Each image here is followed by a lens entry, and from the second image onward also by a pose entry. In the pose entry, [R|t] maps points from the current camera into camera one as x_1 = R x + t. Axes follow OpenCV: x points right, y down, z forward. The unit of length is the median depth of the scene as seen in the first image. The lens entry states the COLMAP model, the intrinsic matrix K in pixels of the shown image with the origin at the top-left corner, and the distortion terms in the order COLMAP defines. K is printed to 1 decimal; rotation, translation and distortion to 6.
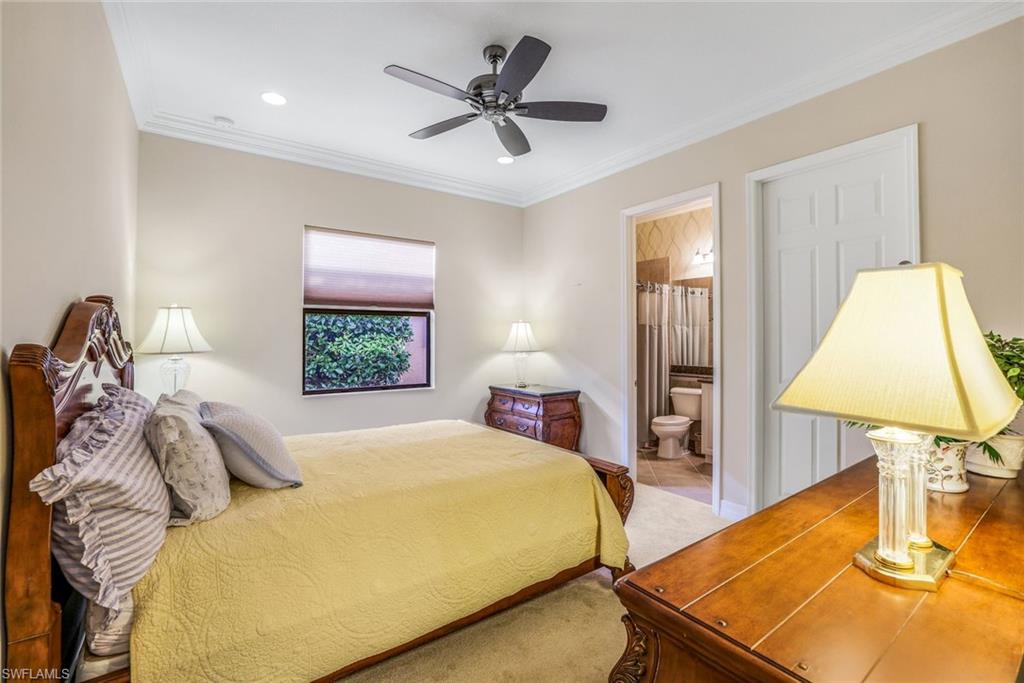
lens RADIAL K [[442.9, 0, 516.2], [0, 442.9, 341.6], [0, 0, 1]] dist [0.017438, 0.000459]
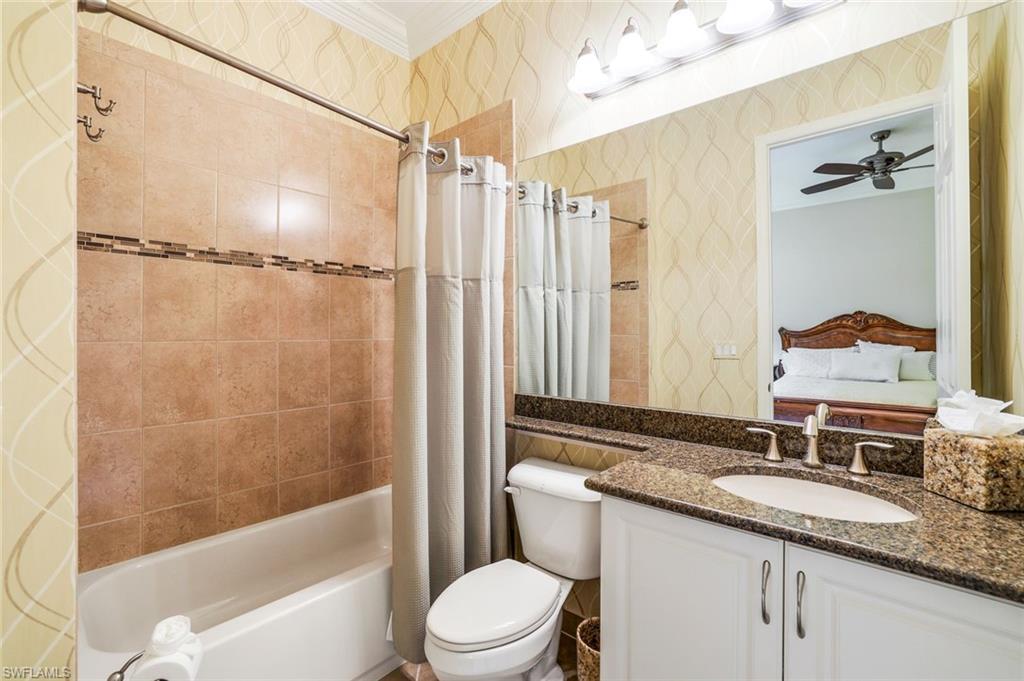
lens RADIAL K [[442.9, 0, 508.8], [0, 442.9, 337.9], [0, 0, 1]] dist [0.017438, 0.000459]
pose [[0.975877, -0.005029, 0.218261, 0.265255], [0.005675, 0.999981, -0.002332, 0.006381], [-0.218245, 0.003515, 0.975888, 0.653734]]
